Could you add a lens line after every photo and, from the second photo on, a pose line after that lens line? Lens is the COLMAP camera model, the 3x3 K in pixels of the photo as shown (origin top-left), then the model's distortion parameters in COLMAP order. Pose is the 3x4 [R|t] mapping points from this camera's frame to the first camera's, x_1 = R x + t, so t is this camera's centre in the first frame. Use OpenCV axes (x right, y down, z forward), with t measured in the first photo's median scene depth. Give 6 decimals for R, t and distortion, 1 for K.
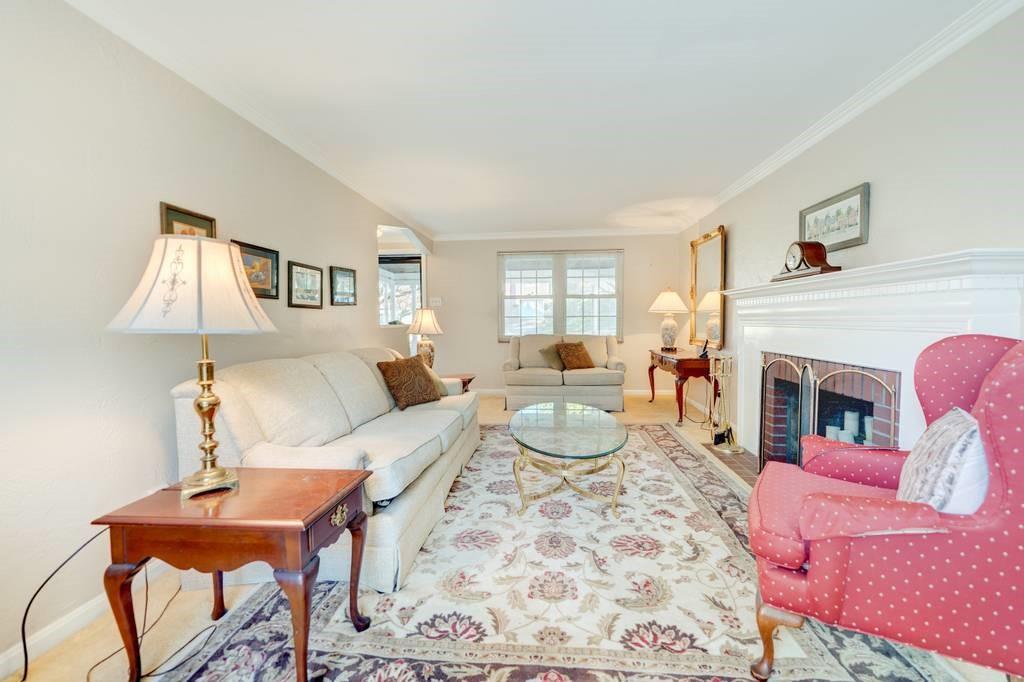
lens RADIAL K [[405.8, 0, 512.4], [0, 405.8, 336.5], [0, 0, 1]] dist [0.012992, -0.006960]
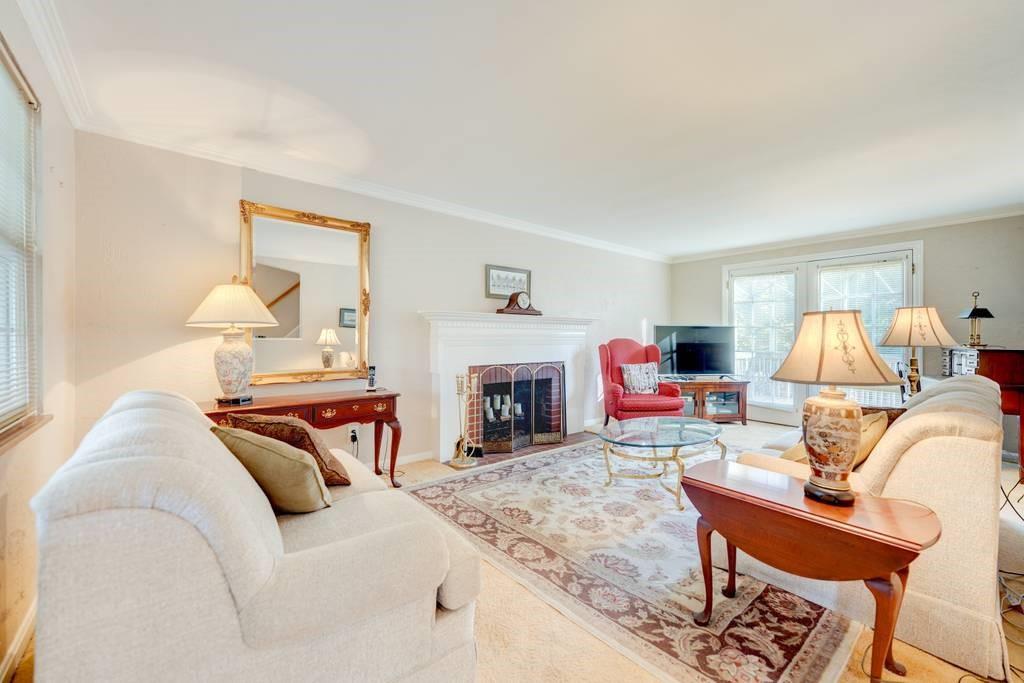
lens RADIAL K [[405.8, 0, 512.4], [0, 405.8, 337.0], [0, 0, 1]] dist [0.012992, -0.006960]
pose [[-0.706691, -0.001646, 0.707521, -0.362297], [0.027174, 0.999196, 0.029467, -0.091730], [-0.707001, 0.040050, -0.706078, 1.940076]]
